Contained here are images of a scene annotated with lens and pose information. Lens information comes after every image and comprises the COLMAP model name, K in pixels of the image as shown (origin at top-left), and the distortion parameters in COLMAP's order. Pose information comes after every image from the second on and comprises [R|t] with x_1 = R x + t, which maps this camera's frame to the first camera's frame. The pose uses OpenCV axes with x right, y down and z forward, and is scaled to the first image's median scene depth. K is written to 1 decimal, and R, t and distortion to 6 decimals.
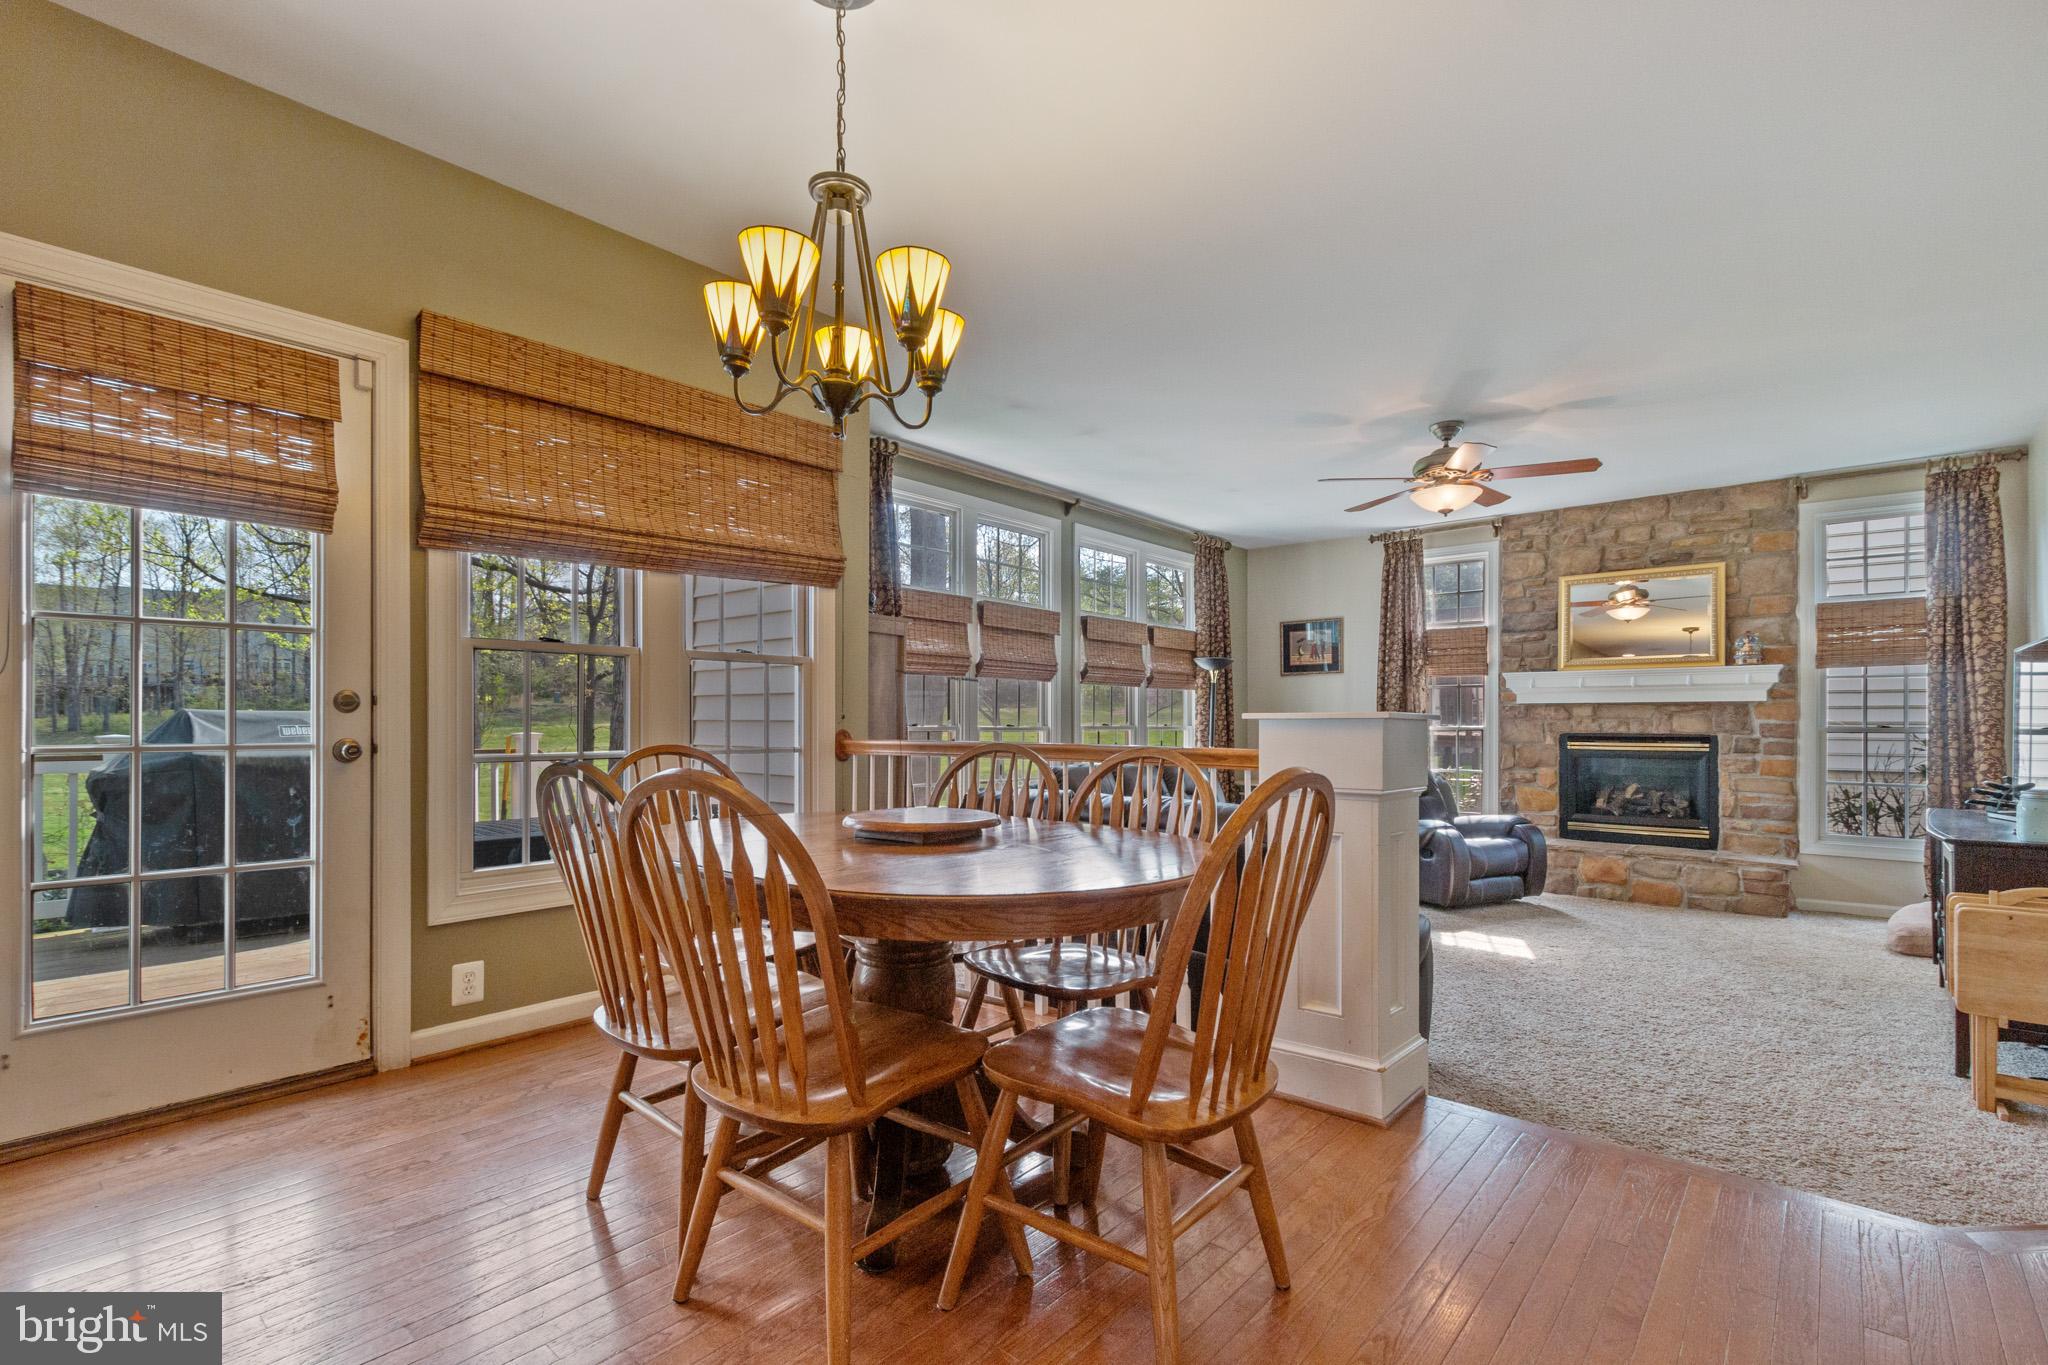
lens RADIAL K [[943.2, 0, 1027.1], [0, 943.2, 702.1], [0, 0, 1]] dist [0.002486, -0.000416]
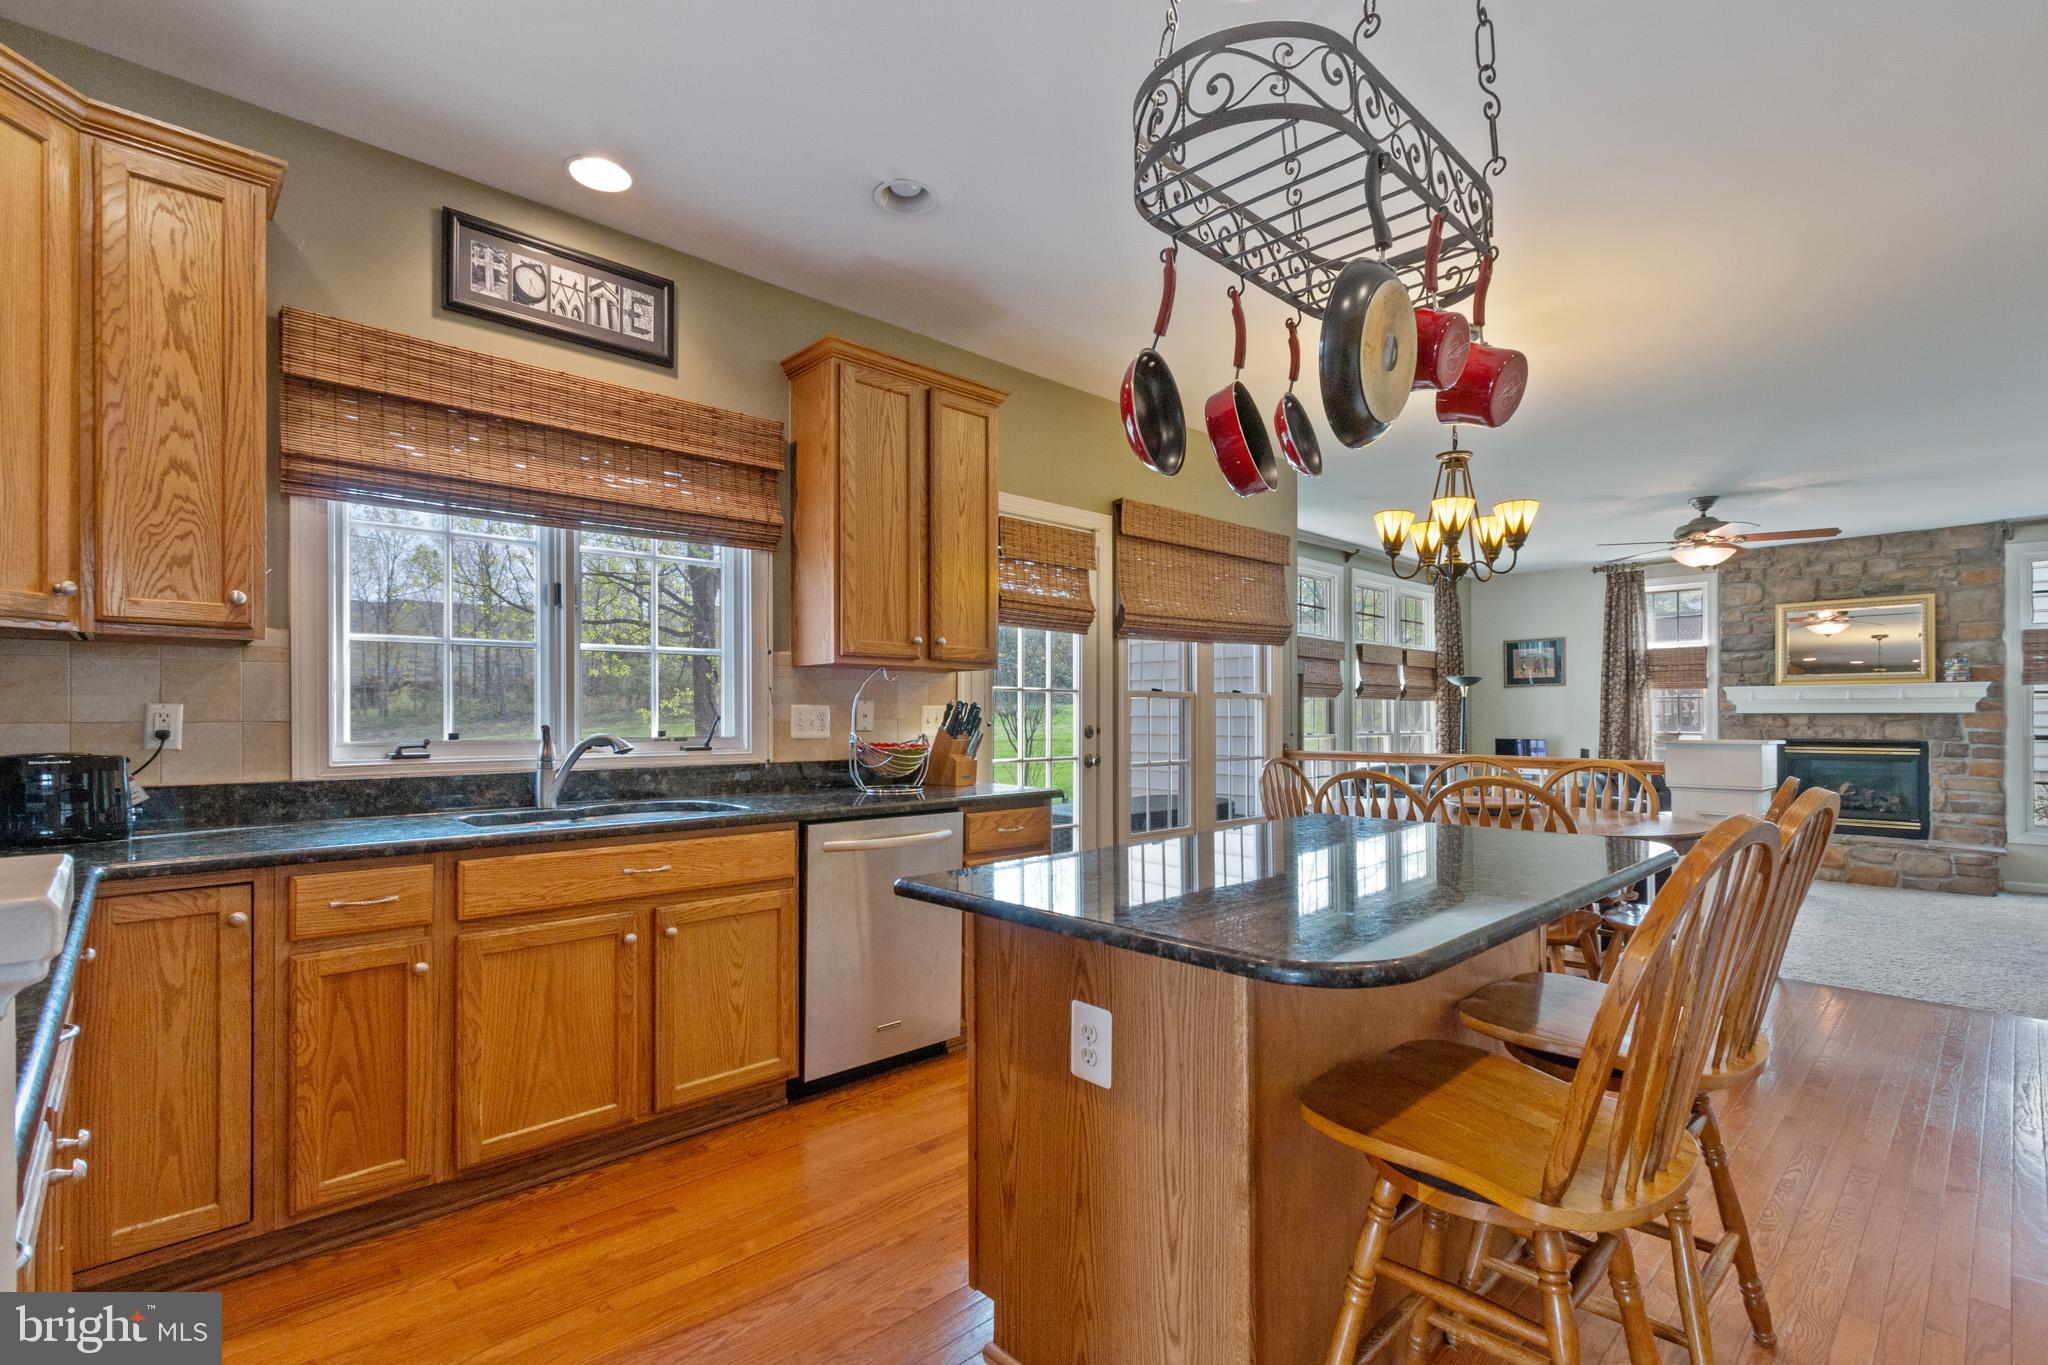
lens RADIAL K [[952.8, 0, 1020.4], [0, 952.8, 695.2], [0, 0, 1]] dist [-0.000795, 0.001058]
pose [[0.994947, -0.005250, -0.100264, -0.267205], [0.005195, 0.999986, -0.000806, -0.026766], [0.100267, 0.000281, 0.994961, -0.284690]]
